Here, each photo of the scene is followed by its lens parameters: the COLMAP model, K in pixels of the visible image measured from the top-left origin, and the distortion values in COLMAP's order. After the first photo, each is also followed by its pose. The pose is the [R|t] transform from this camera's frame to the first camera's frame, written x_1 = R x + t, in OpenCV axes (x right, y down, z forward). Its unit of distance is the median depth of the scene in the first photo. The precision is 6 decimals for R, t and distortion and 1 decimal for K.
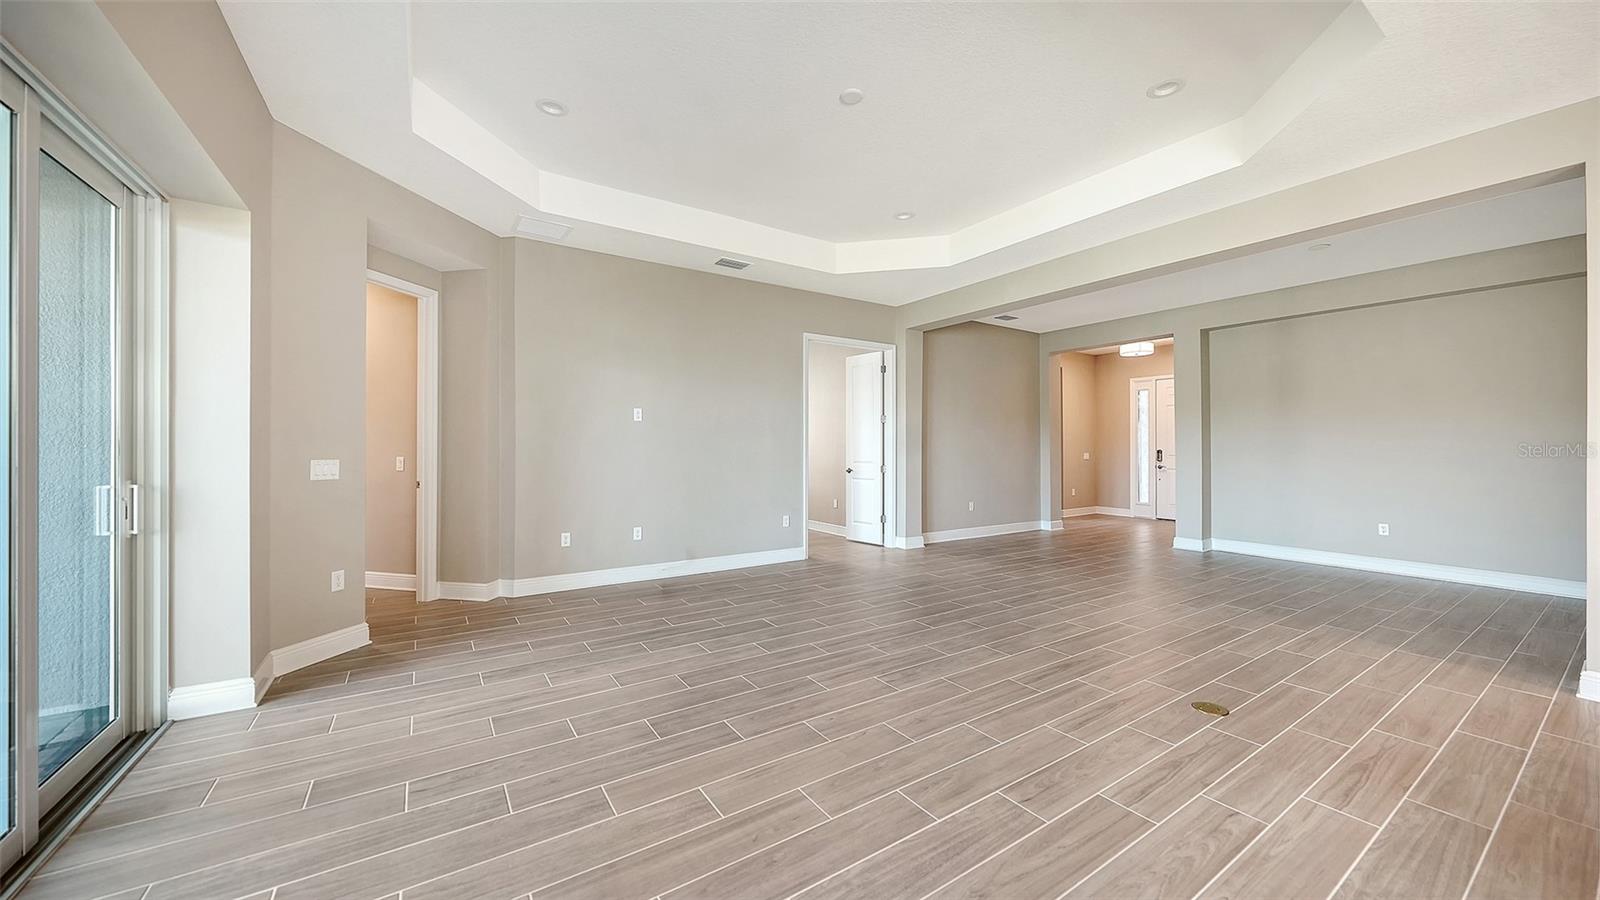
lens RADIAL K [[566.3, 0, 800.0], [0, 566.3, 450.0], [0, 0, 1]] dist [0.000359, 0.000069]
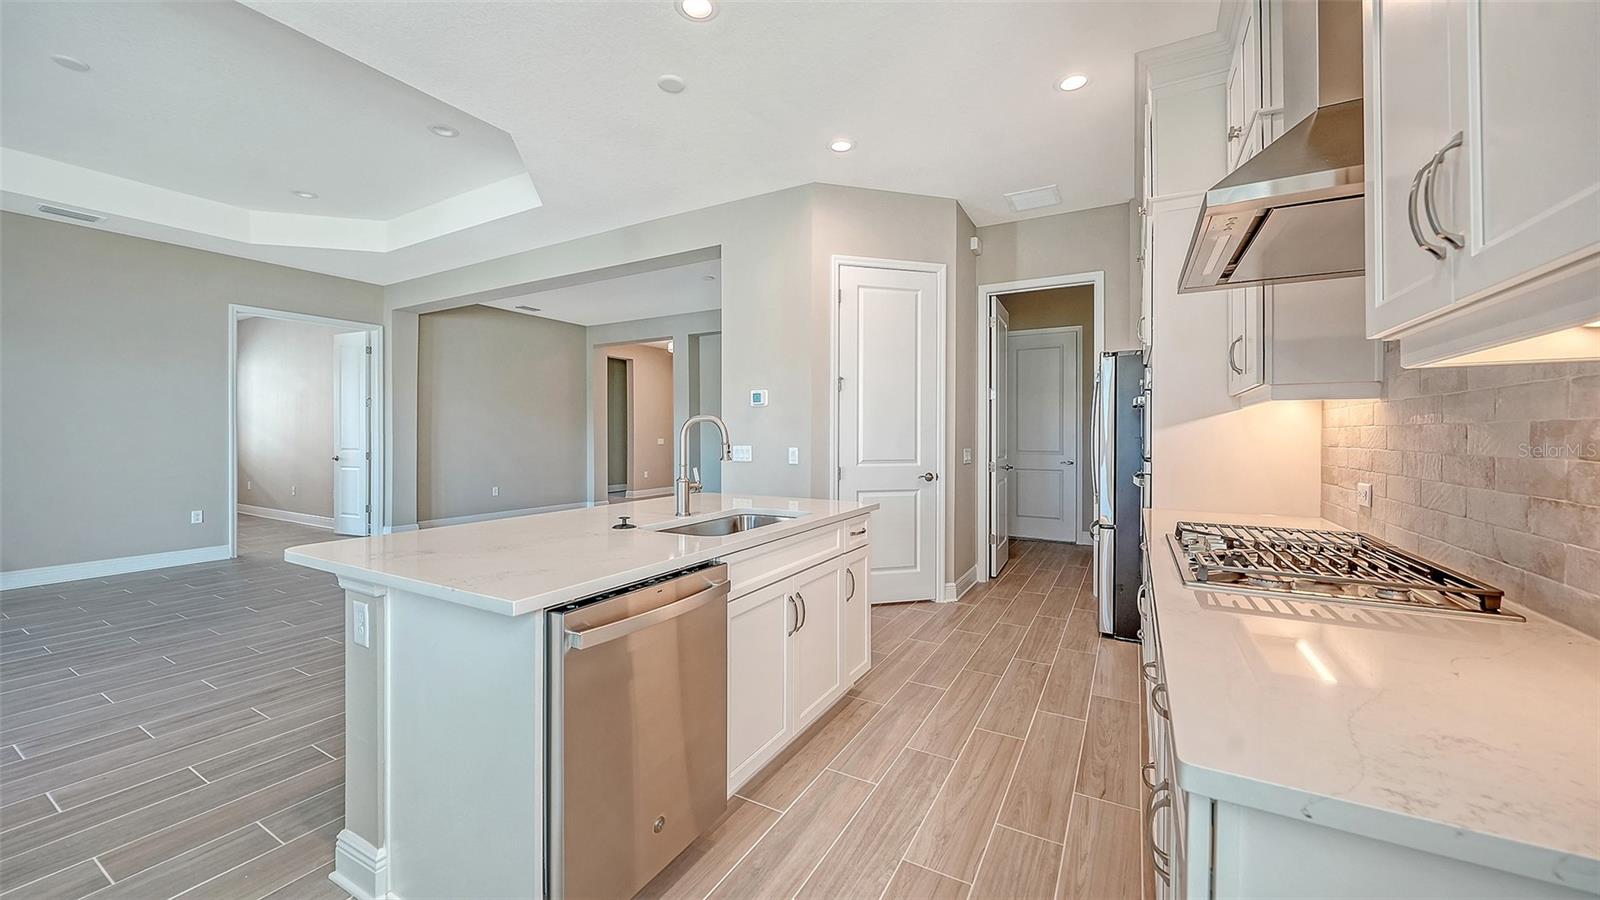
lens RADIAL K [[591.2, 0, 796.8], [0, 591.2, 437.7], [0, 0, 1]] dist [-0.000963, -0.000101]
pose [[0.893159, -0.001415, 0.449739, 0.343533], [0.000327, 0.999997, 0.002498, 0.001008], [-0.449741, -0.002084, 0.893156, -0.204459]]
